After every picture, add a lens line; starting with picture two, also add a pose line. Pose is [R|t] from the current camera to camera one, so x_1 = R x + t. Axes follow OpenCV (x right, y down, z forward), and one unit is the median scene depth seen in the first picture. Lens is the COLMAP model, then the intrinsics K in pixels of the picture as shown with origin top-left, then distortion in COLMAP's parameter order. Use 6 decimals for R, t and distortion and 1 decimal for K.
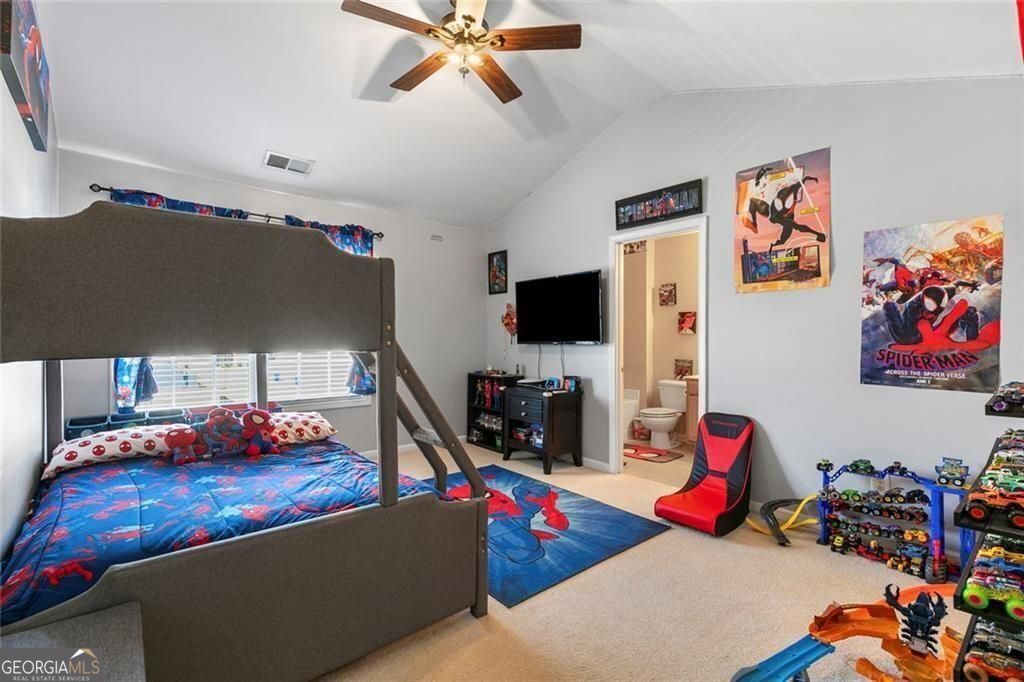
lens RADIAL K [[459.4, 0, 514.4], [0, 459.4, 340.2], [0, 0, 1]] dist [0.000684, -0.000013]
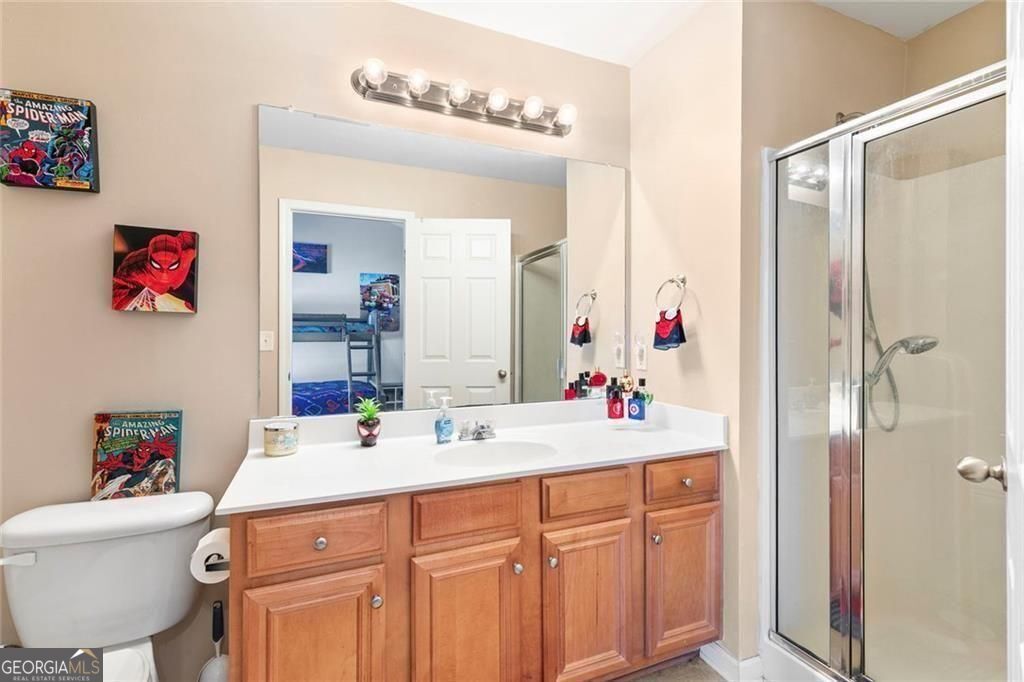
lens RADIAL K [[459.4, 0, 510.0], [0, 459.4, 338.4], [0, 0, 1]] dist [0.000684, -0.000013]
pose [[0.306083, -0.003223, 0.951999, 0.187500], [0.003294, 0.999992, 0.002327, 0.000913], [-0.951999, 0.002423, 0.306091, 0.727772]]
